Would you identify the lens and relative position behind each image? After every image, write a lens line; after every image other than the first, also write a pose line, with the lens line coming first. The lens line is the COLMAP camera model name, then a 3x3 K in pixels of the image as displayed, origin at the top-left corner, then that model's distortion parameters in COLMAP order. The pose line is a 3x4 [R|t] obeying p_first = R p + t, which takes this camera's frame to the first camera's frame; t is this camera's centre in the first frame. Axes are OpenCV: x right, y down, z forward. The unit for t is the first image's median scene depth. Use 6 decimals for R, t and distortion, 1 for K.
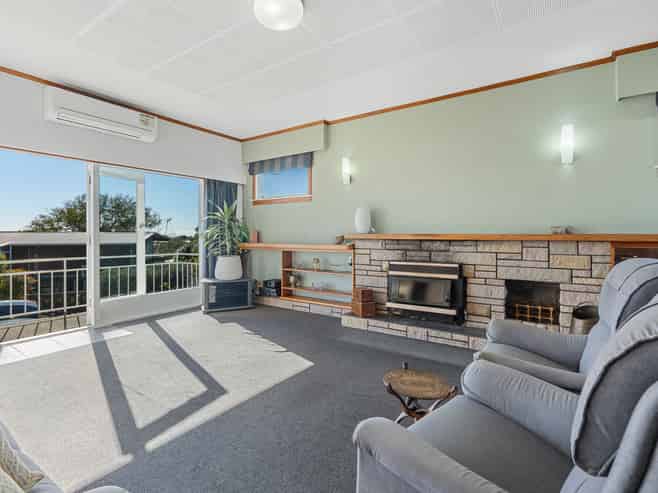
lens RADIAL K [[325.9, 0, 332.8], [0, 325.9, 239.6], [0, 0, 1]] dist [-0.018193, 0.000182]
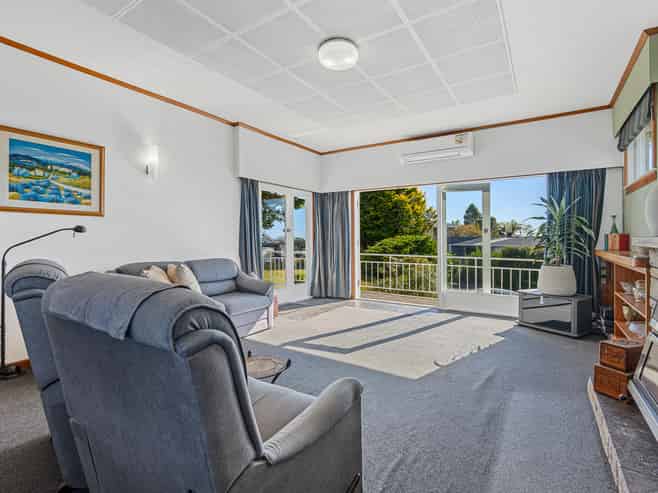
lens RADIAL K [[317.7, 0, 329.0], [0, 317.7, 246.5], [0, 0, 1]] dist [-0.000804, -0.000069]
pose [[-0.012363, 0.018105, -0.999760, 0.621731], [-0.001930, 0.999834, 0.018130, -0.011034], [0.999922, 0.002154, -0.012326, 0.565777]]
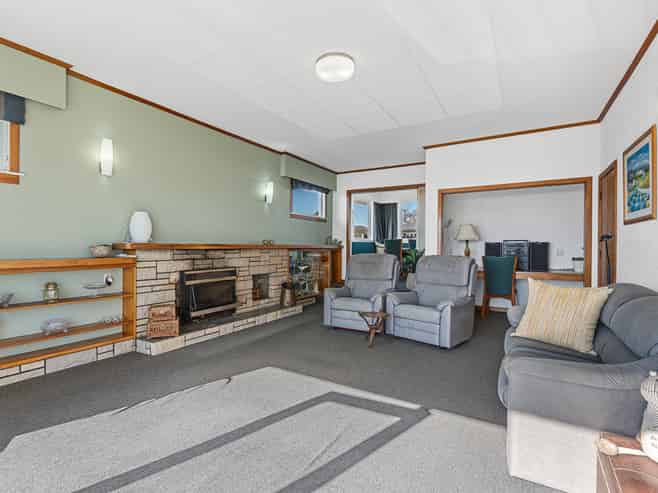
lens RADIAL K [[317.7, 0, 329.0], [0, 317.7, 246.5], [0, 0, 1]] dist [-0.000804, -0.000069]
pose [[-0.041070, -0.009736, 0.999109, -0.826529], [-0.001151, 0.999952, 0.009697, -0.019908], [-0.999156, -0.000751, -0.041079, 0.625158]]
